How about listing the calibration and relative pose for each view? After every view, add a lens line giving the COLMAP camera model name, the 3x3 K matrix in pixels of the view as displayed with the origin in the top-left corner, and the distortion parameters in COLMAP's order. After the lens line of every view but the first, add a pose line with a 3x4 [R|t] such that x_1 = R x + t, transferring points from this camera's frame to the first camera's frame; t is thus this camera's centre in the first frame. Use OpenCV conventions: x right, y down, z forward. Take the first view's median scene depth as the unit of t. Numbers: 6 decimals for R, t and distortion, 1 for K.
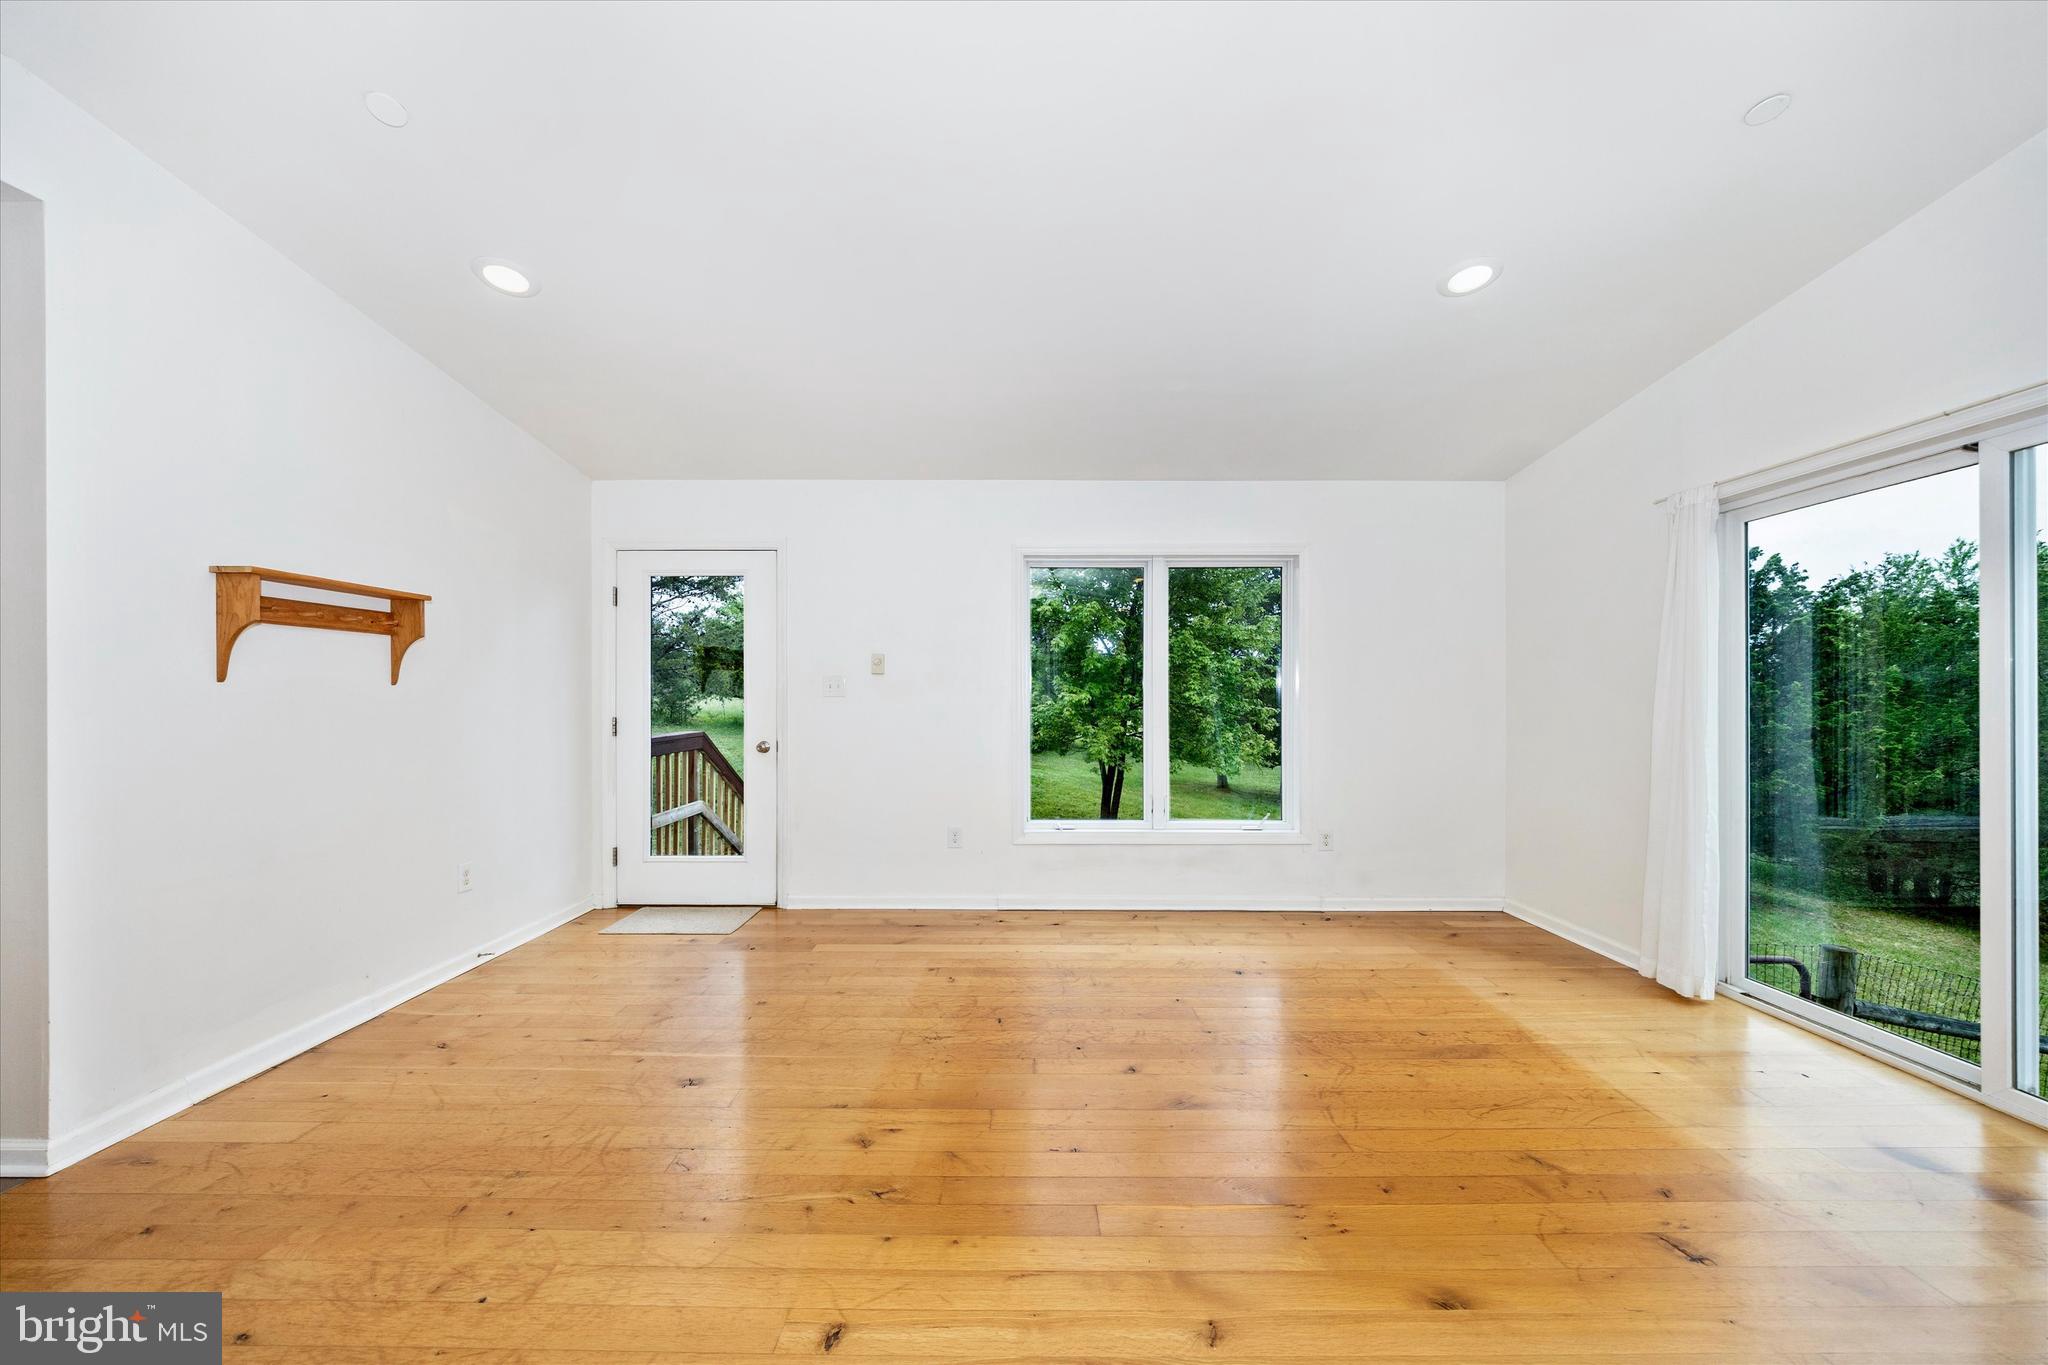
lens RADIAL K [[731.0, 0, 1024.0], [0, 731.0, 695.9], [0, 0, 1]] dist [-0.009603, 0.000061]
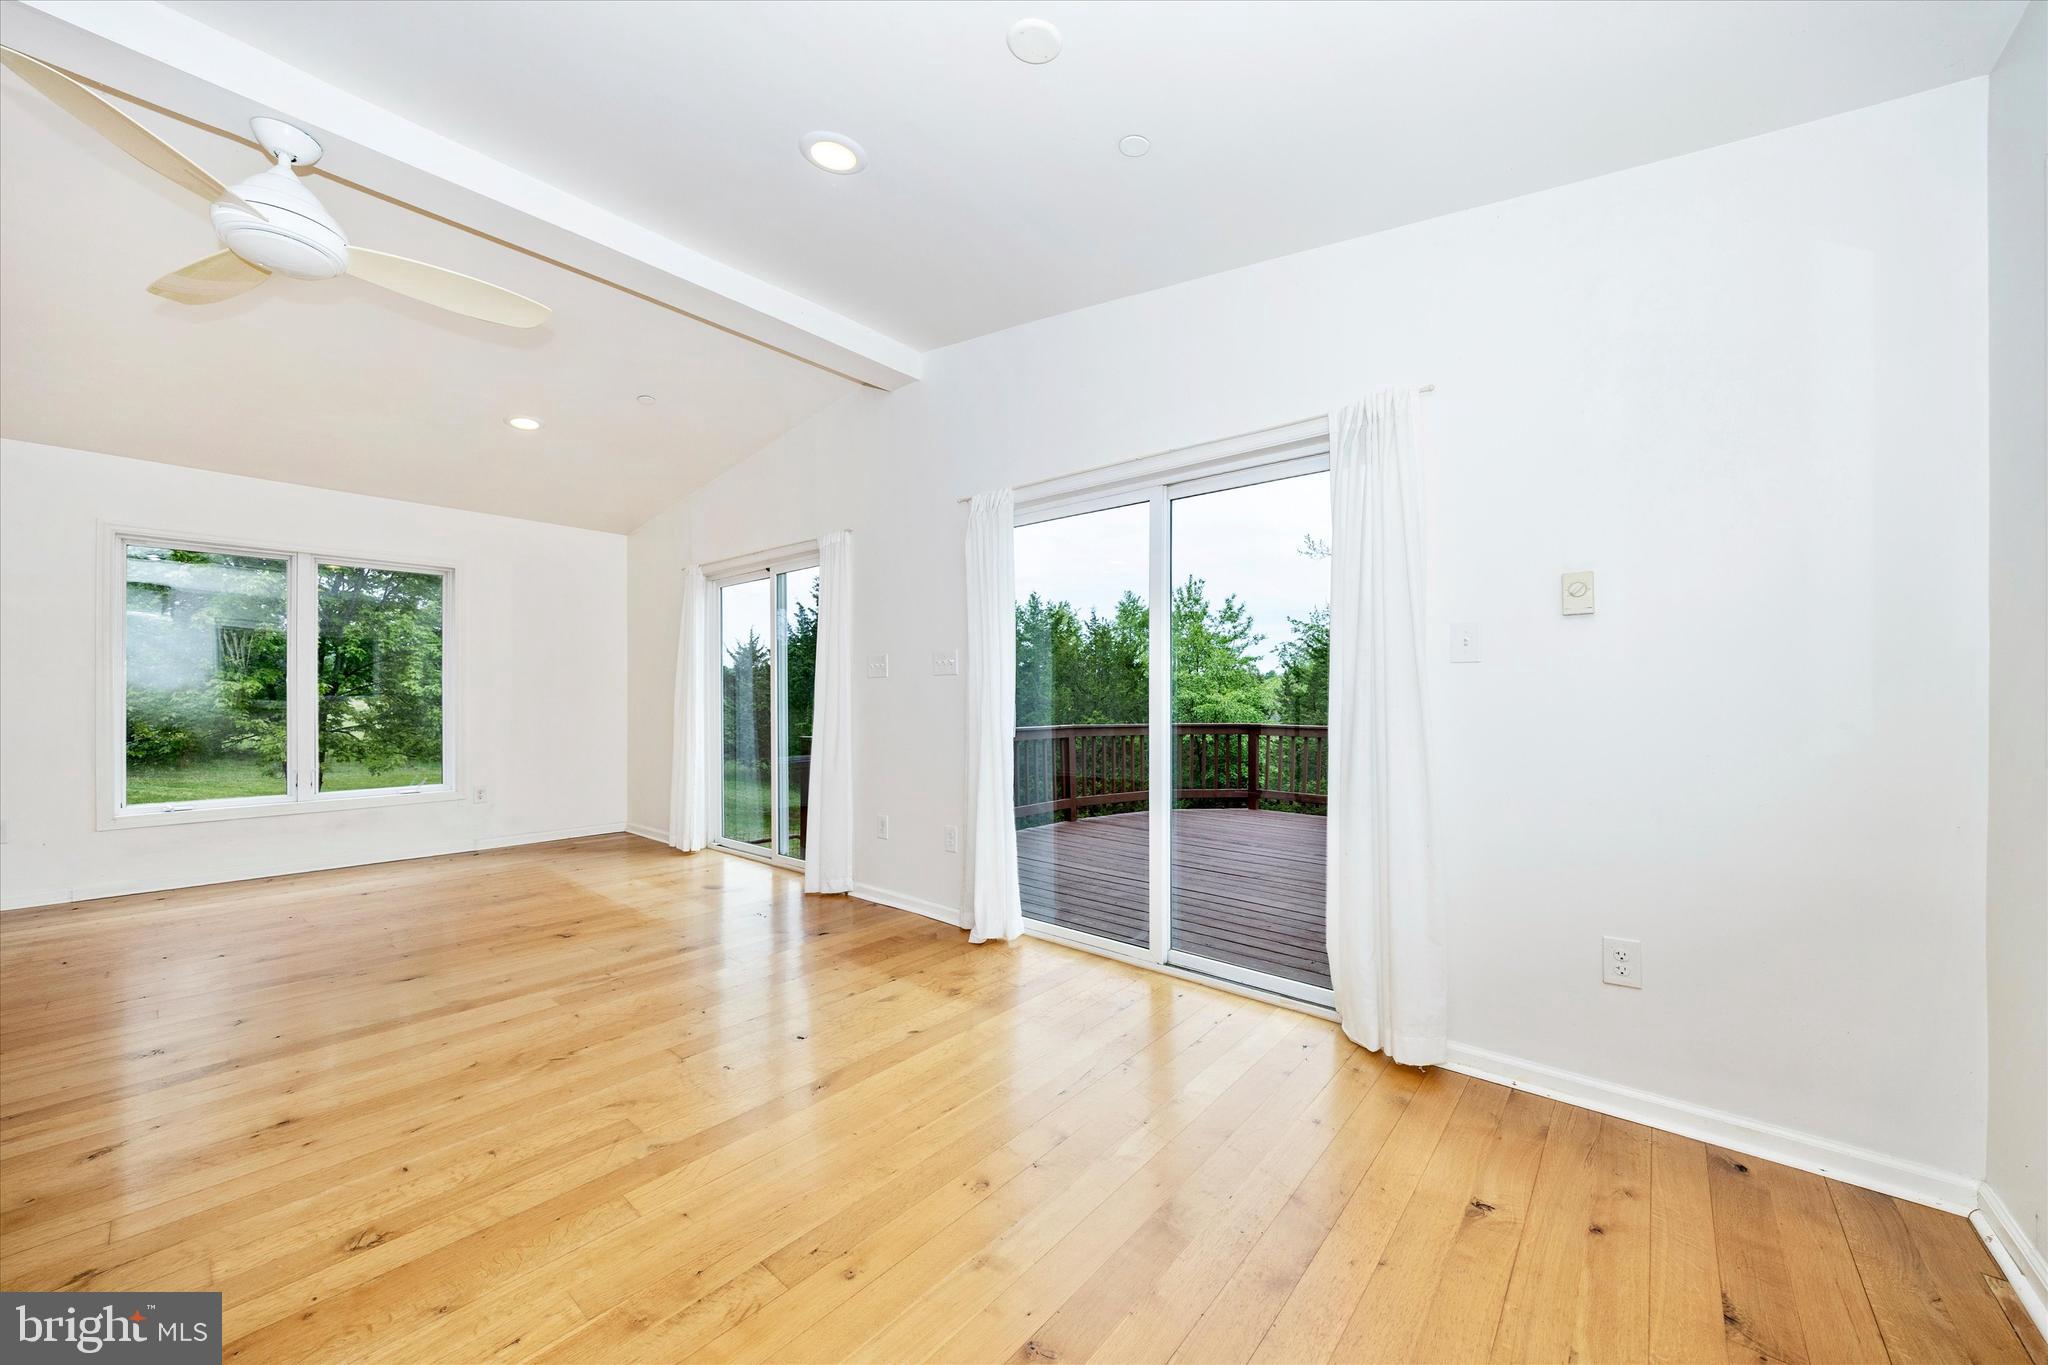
lens RADIAL K [[736.7, 0, 999.6], [0, 736.7, 690.8], [0, 0, 1]] dist [-0.004033, -0.000217]
pose [[0.661099, 0.003200, 0.750292, 0.047932], [-0.003785, 0.999992, -0.000930, 0.015079], [-0.750289, -0.002225, 0.661106, -0.540707]]
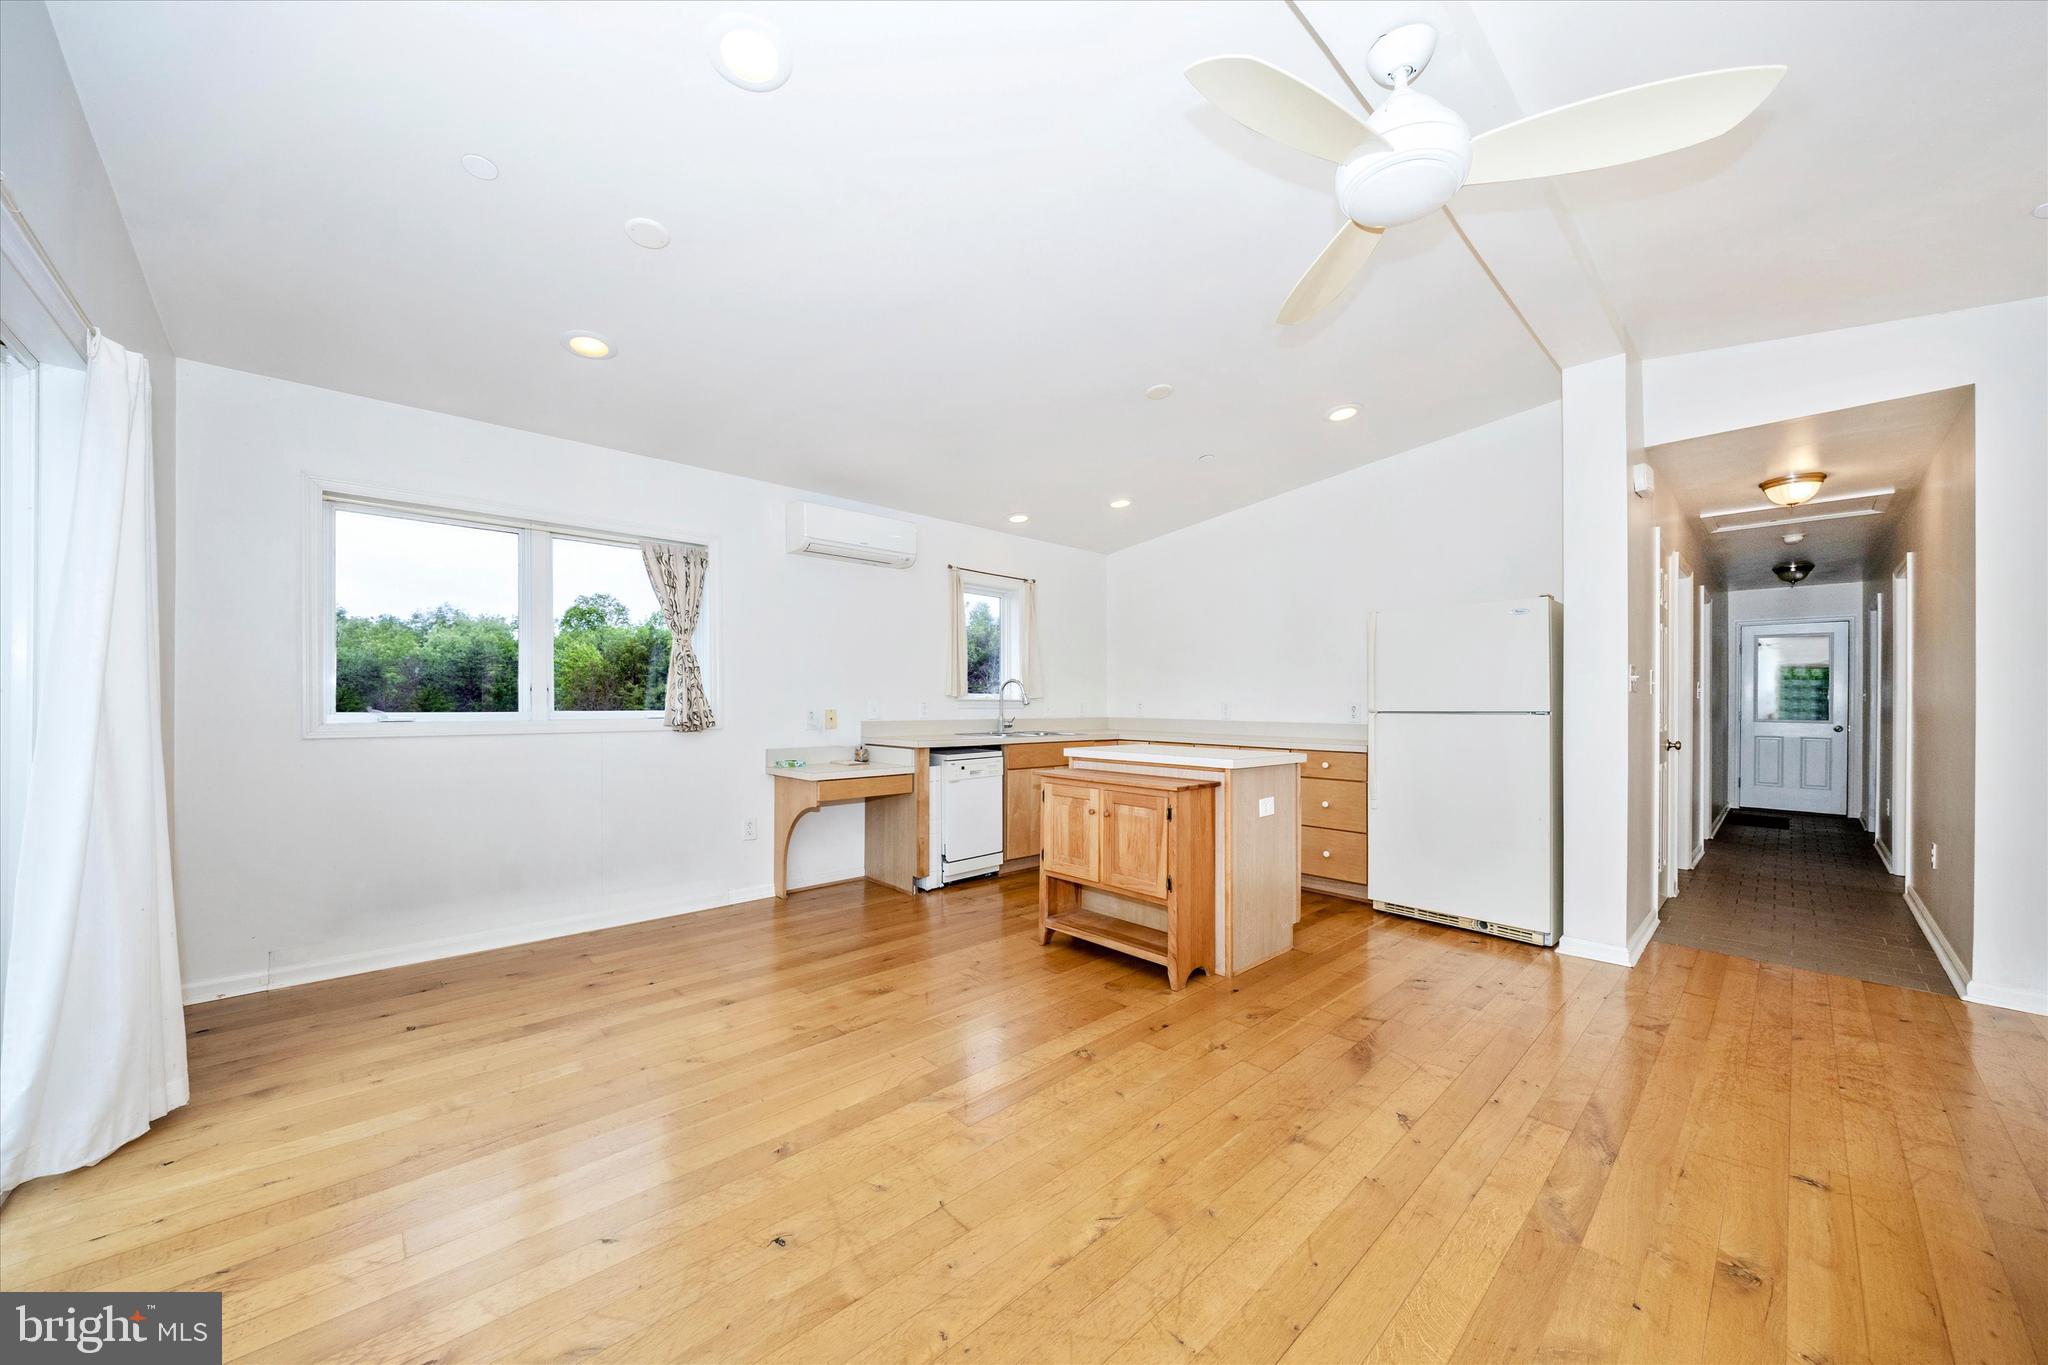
lens RADIAL K [[731.0, 0, 1024.0], [0, 731.0, 695.9], [0, 0, 1]] dist [-0.009603, 0.000061]
pose [[-0.727600, -0.009051, -0.685942, 0.548232], [-0.002778, 0.999944, -0.010247, 0.007777], [0.685996, -0.005551, -0.727584, 0.321466]]
